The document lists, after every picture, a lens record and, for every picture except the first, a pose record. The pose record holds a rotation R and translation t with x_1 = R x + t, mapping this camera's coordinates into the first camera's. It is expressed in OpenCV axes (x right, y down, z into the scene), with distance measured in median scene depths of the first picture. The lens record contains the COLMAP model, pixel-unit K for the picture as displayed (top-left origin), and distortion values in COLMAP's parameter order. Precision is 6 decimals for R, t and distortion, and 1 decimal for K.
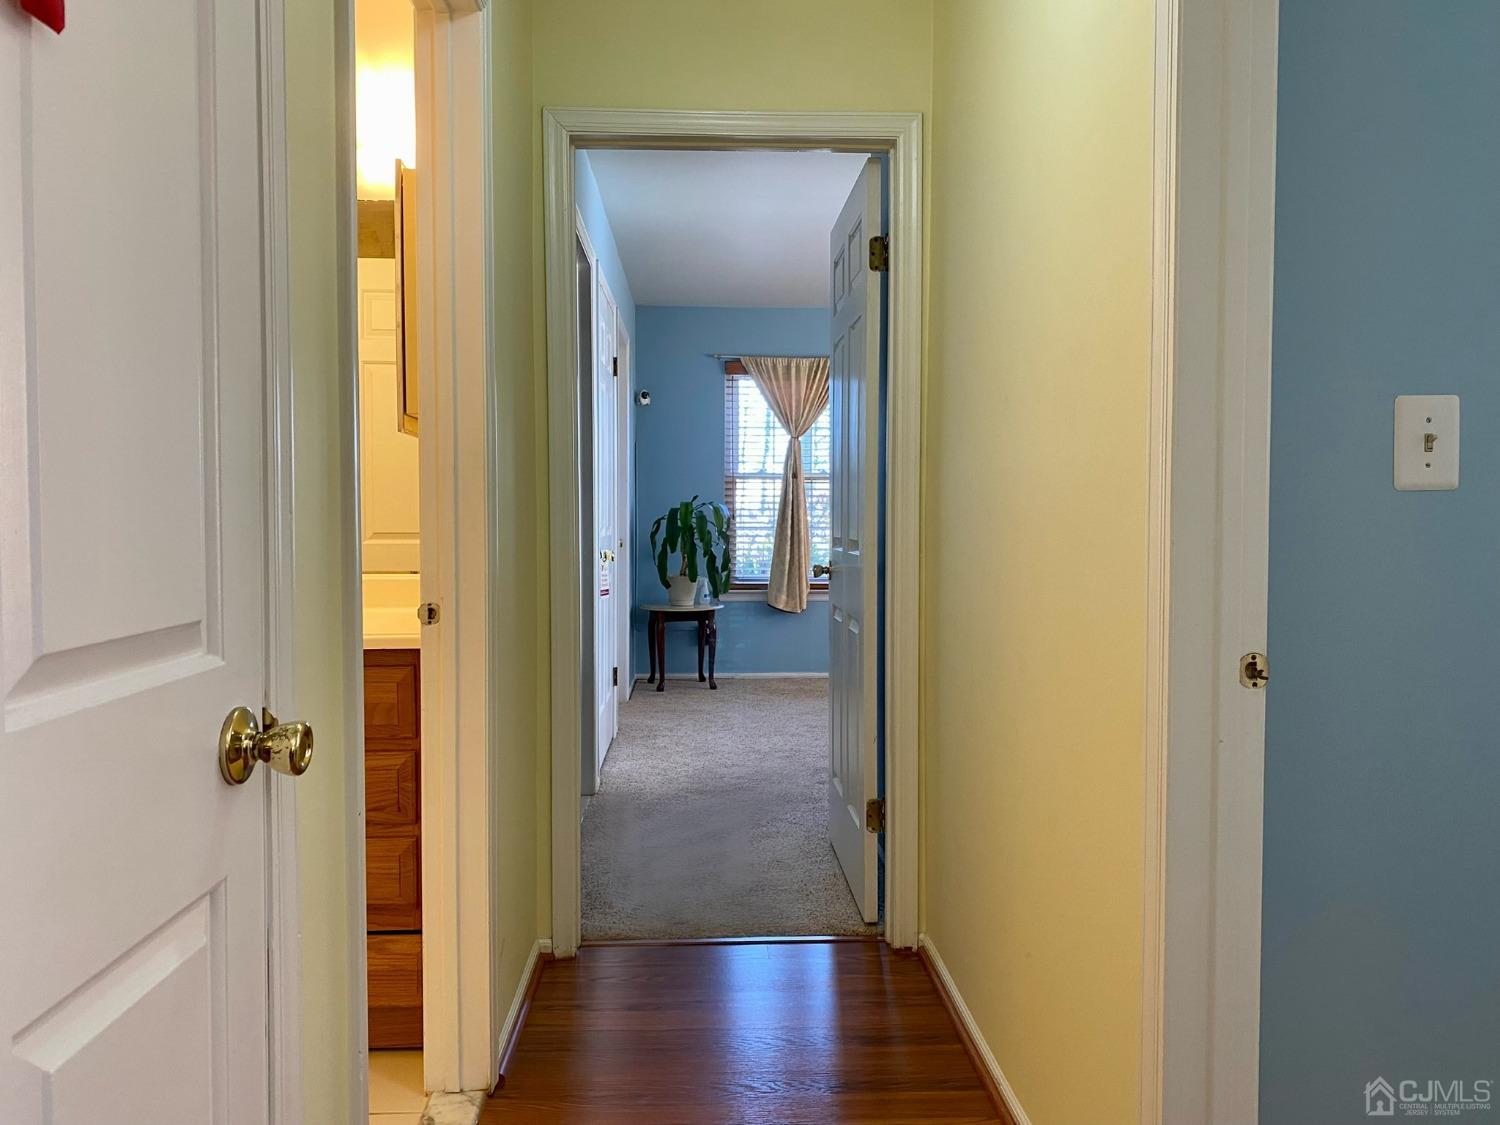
lens RADIAL K [[1163.5, 0, 752.1], [0, 1163.5, 561.9], [0, 0, 1]] dist [-0.026622, 0.007294]
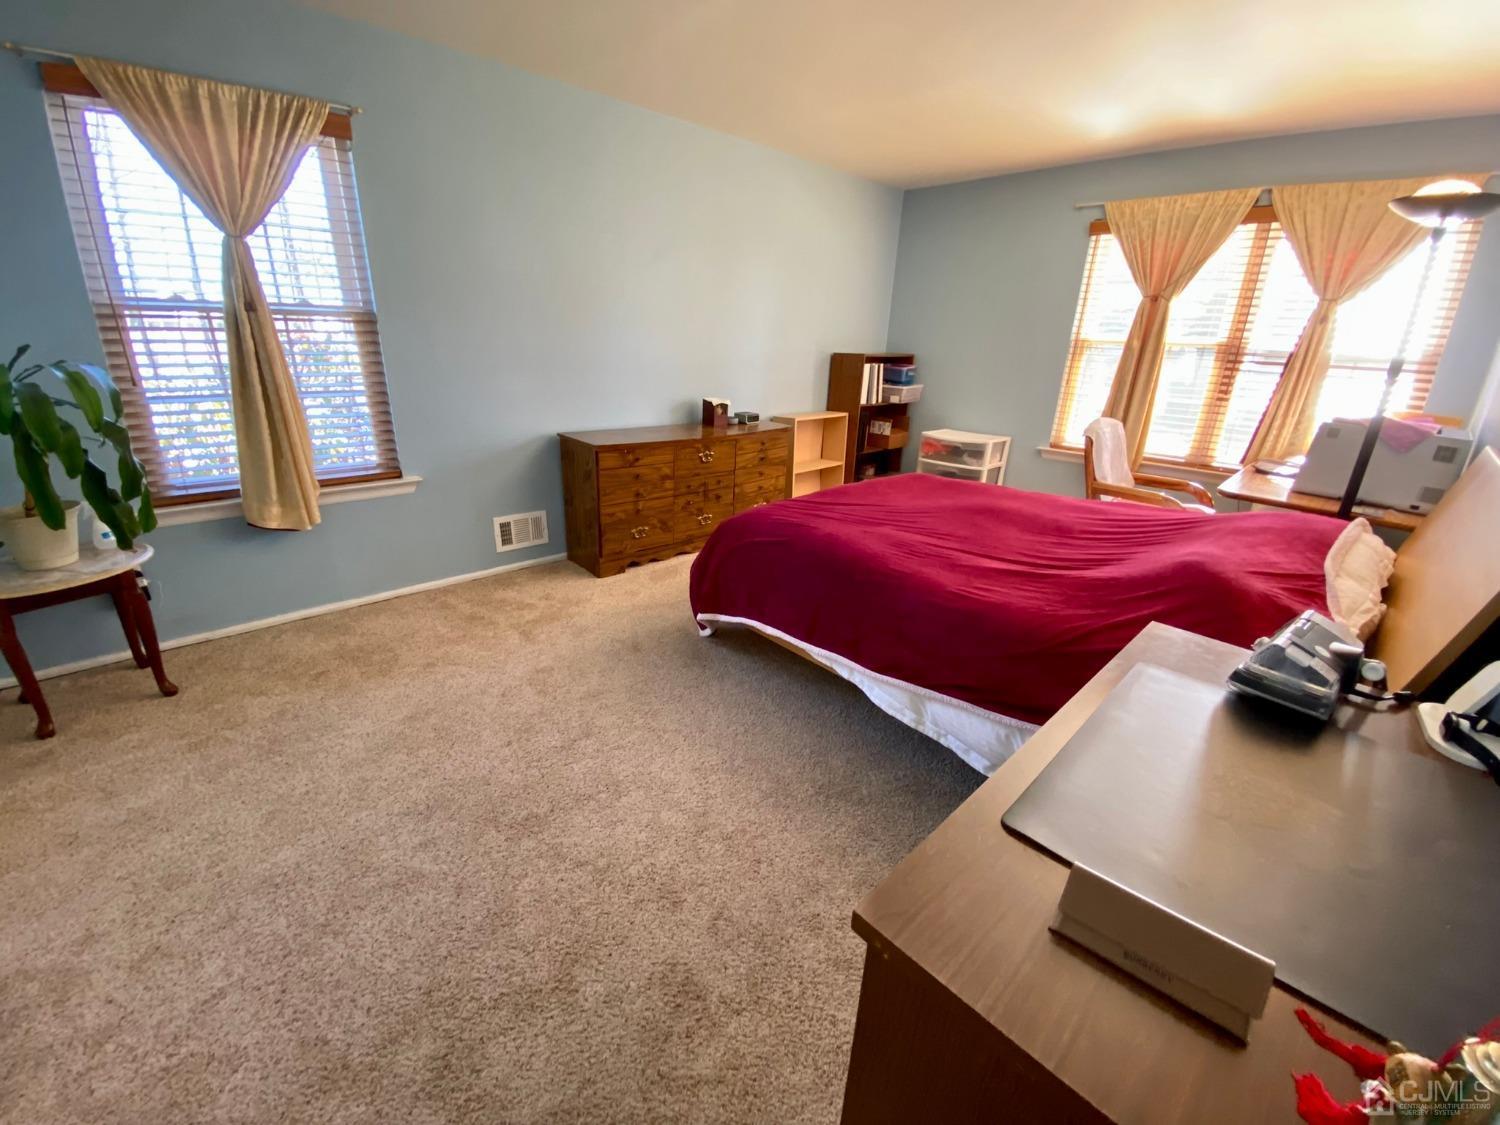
lens RADIAL K [[607.5, 0, 752.4], [0, 607.5, 552.5], [0, 0, 1]] dist [-0.017083, -0.003150]
pose [[0.758268, -0.200974, 0.620193, 0.016793], [-0.014858, 0.945725, 0.324629, -0.057755], [-0.651774, -0.255371, 0.714127, 0.588328]]
